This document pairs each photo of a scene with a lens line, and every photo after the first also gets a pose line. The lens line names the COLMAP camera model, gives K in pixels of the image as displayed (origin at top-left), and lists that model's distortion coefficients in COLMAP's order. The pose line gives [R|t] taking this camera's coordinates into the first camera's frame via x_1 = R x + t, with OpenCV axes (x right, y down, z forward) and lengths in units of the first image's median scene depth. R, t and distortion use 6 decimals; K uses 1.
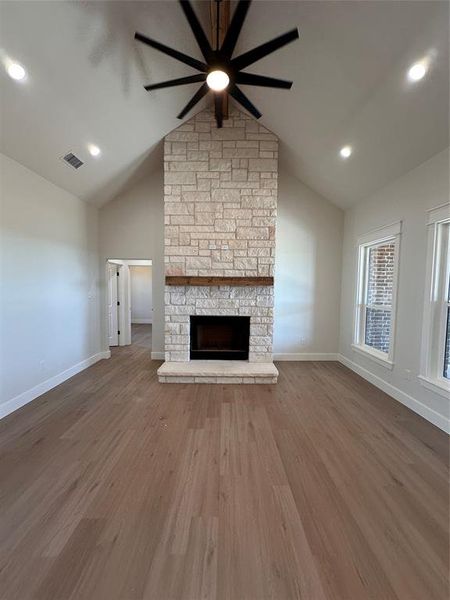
lens RADIAL K [[238.5, 0, 225.0], [0, 238.5, 300.0], [0, 0, 1]] dist [-0.002922, -0.000146]
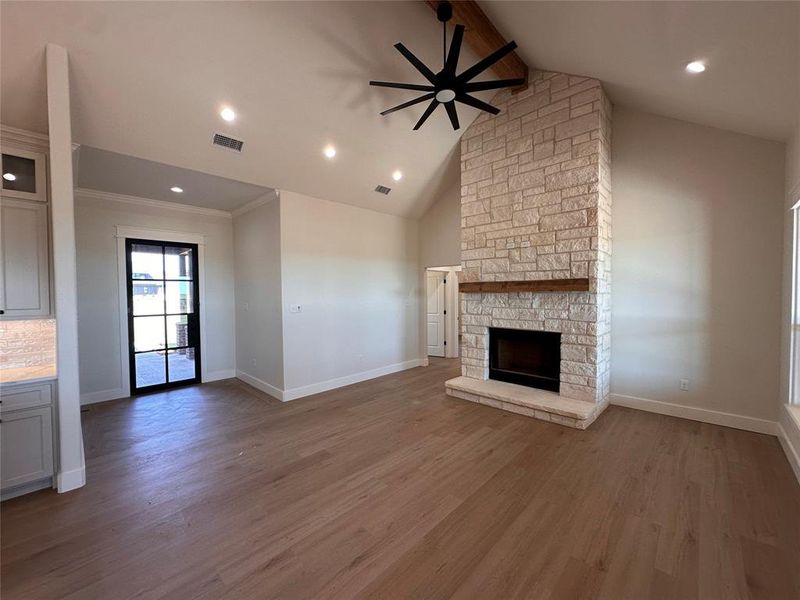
lens RADIAL K [[318.0, 0, 400.0], [0, 318.0, 300.0], [0, 0, 1]] dist [-0.002922, -0.000146]
pose [[0.721038, 0.000669, -0.692896, 0.437748], [-0.026383, 0.999301, -0.026490, 0.006210], [0.692393, 0.037381, 0.720551, -0.058090]]
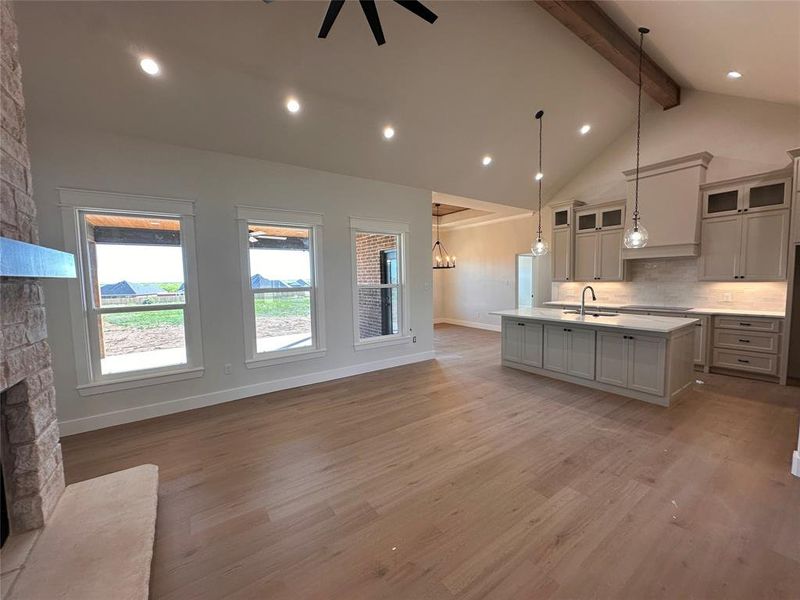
lens RADIAL K [[318.0, 0, 400.0], [0, 318.0, 300.0], [0, 0, 1]] dist [-0.002922, -0.000146]
pose [[-0.574553, -0.056268, 0.816531, -0.502200], [0.065041, 0.991340, 0.114080, -0.048651], [-0.815879, 0.118653, -0.565917, 0.845632]]
